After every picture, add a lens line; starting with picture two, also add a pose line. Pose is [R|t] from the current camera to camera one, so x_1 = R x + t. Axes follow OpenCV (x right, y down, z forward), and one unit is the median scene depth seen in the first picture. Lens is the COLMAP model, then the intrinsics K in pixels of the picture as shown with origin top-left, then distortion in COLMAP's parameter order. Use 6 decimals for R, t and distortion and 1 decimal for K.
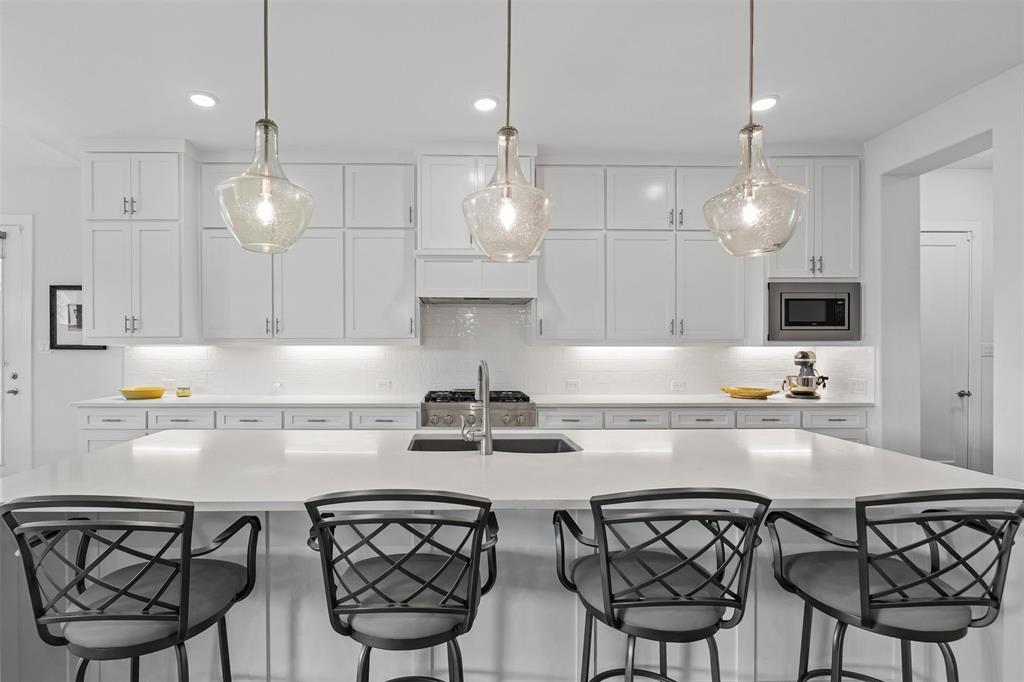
lens RADIAL K [[490.4, 0, 459.0], [0, 490.4, 343.6], [0, 0, 1]] dist [0.000918, 0.000710]
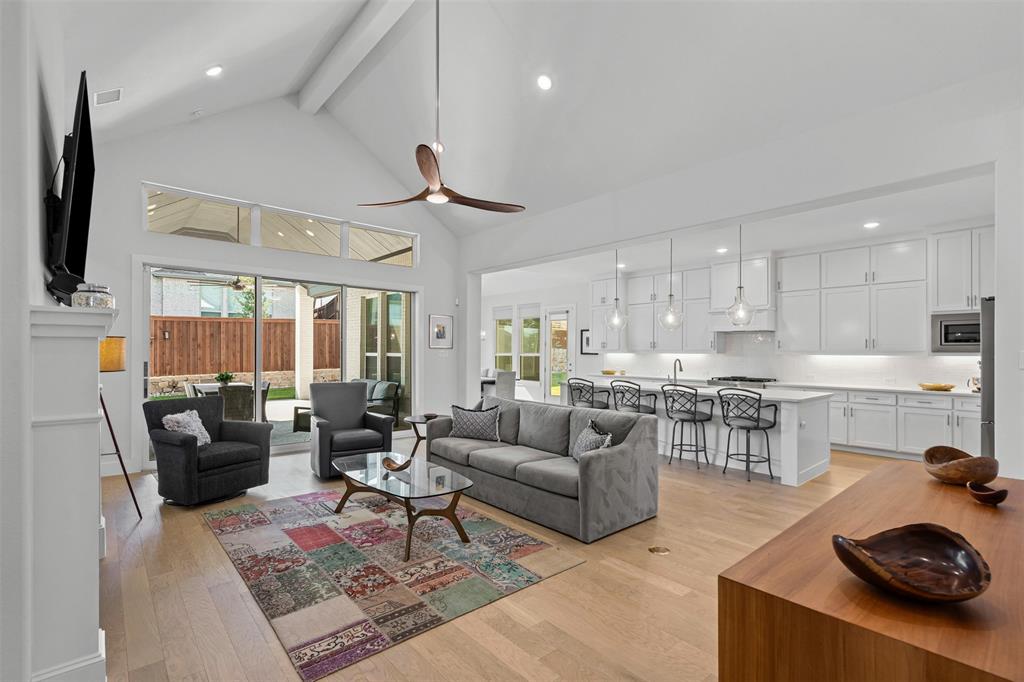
lens RADIAL K [[473.4, 0, 508.9], [0, 473.4, 347.5], [0, 0, 1]] dist [-0.002372, 0.000688]
pose [[0.643824, -0.004307, -0.765161, 0.880502], [-0.001591, 0.999974, -0.006967, -0.007976], [0.765172, 0.005703, 0.643801, -0.948927]]
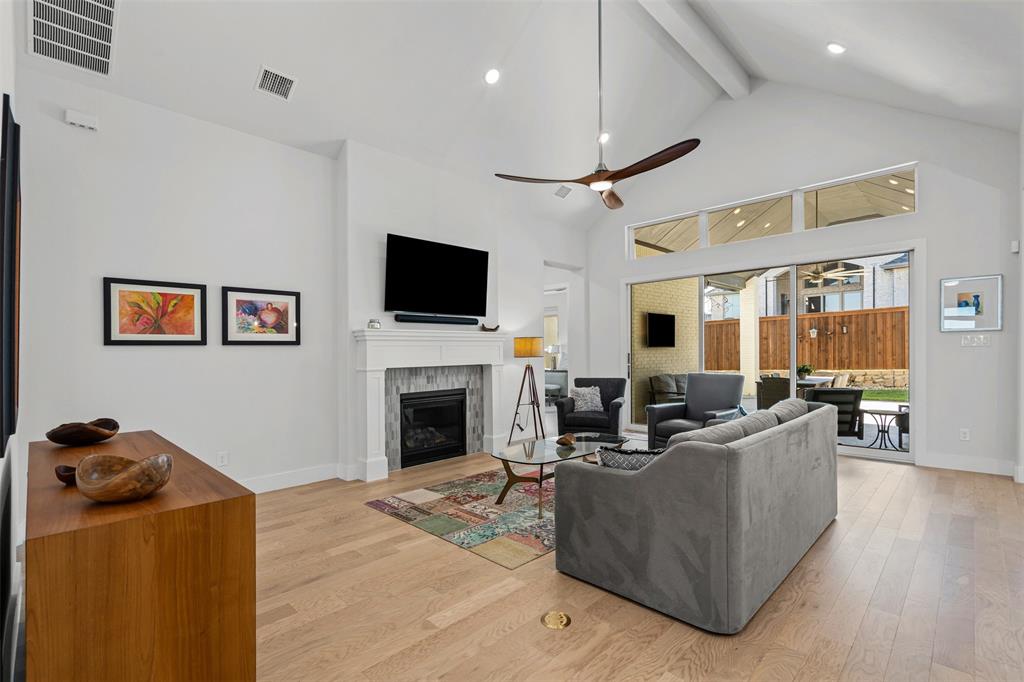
lens RADIAL K [[473.4, 0, 512.5], [0, 473.4, 353.5], [0, 0, 1]] dist [-0.002372, 0.000688]
pose [[-0.715338, 0.011332, -0.698687, 0.849381], [0.016388, 0.999866, -0.000562, 0.018836], [0.698587, -0.011852, -0.715427, 0.115098]]
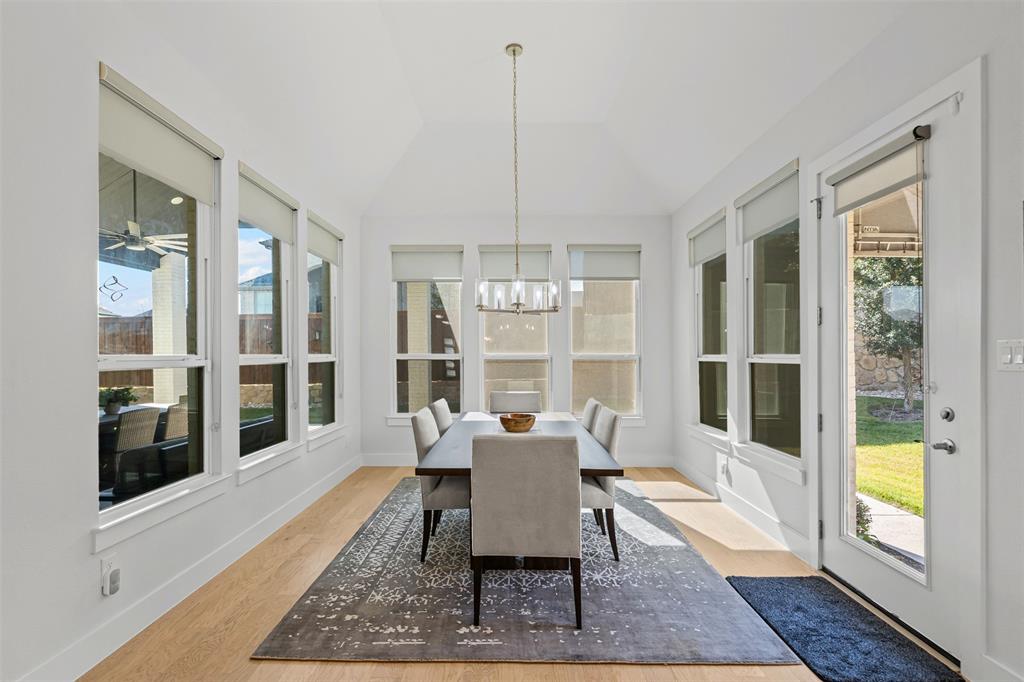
lens RADIAL K [[473.4, 0, 508.4], [0, 473.4, 348.8], [0, 0, 1]] dist [-0.002372, 0.000688]
pose [[-0.023455, -0.013392, -0.999635, -0.460771], [0.004721, 0.999898, -0.013506, 0.007209], [0.999714, -0.005036, -0.023389, 0.616229]]
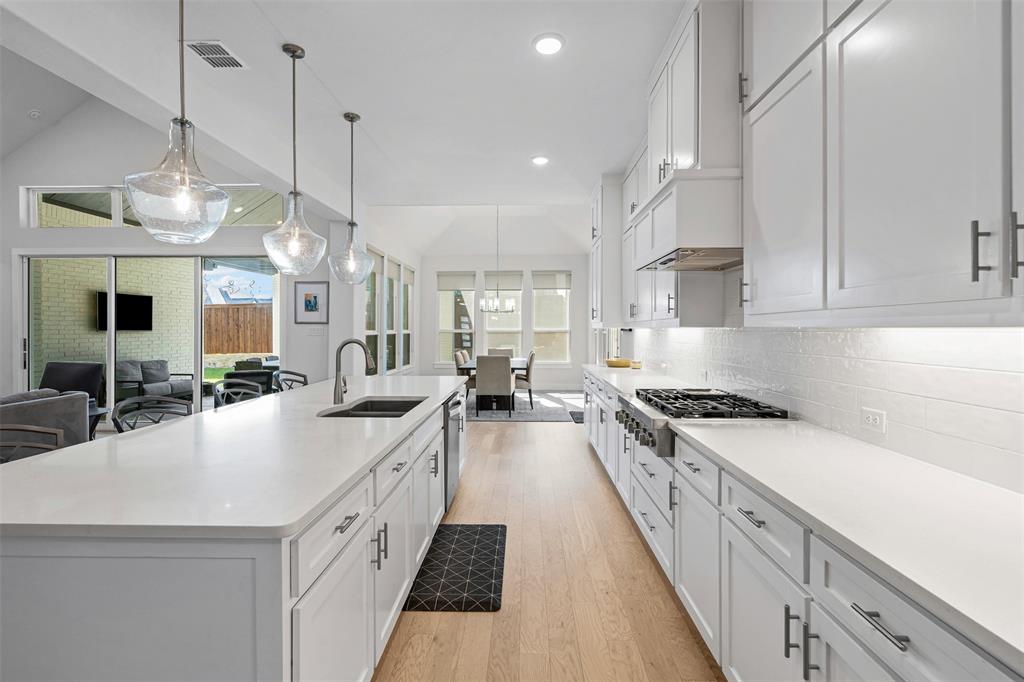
lens RADIAL K [[473.4, 0, 509.3], [0, 473.4, 332.3], [0, 0, 1]] dist [-0.002372, 0.000688]
pose [[-0.049913, 0.006263, -0.998734, 0.698333], [0.007453, 0.999955, 0.005898, 0.004740], [0.998726, -0.007149, -0.049957, 0.762271]]
